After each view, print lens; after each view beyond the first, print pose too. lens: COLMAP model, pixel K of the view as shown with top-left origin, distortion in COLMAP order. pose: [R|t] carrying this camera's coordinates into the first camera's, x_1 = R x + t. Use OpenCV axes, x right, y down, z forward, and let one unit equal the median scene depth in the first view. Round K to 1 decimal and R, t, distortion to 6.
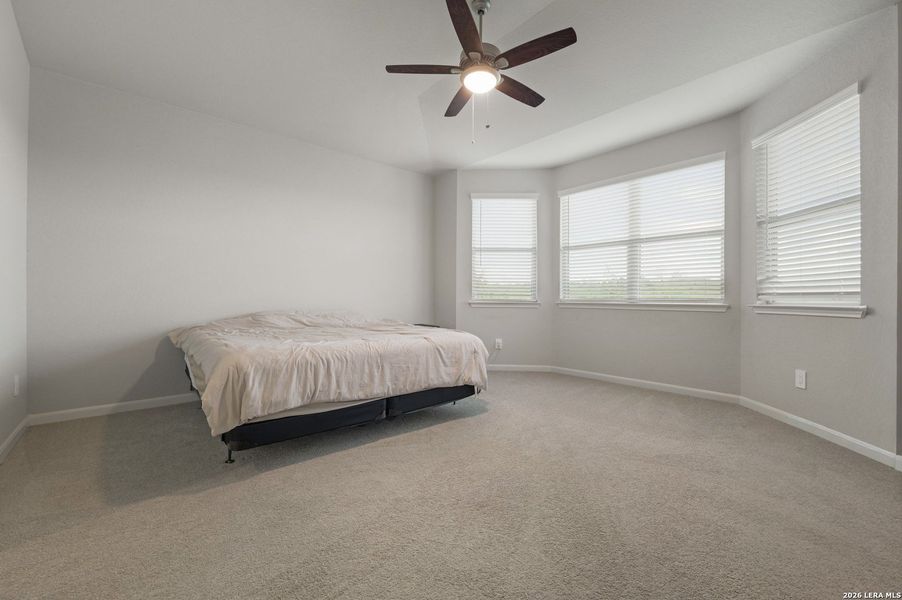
lens RADIAL K [[370.3, 0, 451.0], [0, 370.3, 300.0], [0, 0, 1]] dist [0.000044, -0.000023]
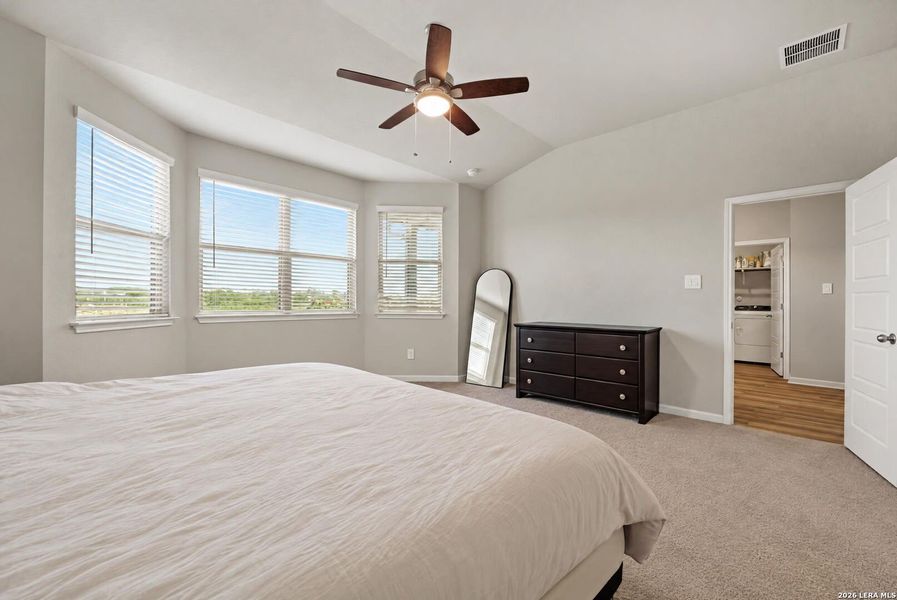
lens RADIAL K [[368.2, 0, 448.5], [0, 368.2, 300.0], [0, 0, 1]] dist [0.000044, -0.000023]
pose [[-0.056172, 0.002175, 0.998419, -0.492396], [0.002545, 0.999995, -0.002035, -0.024681], [-0.998418, 0.002427, -0.056178, 0.549785]]
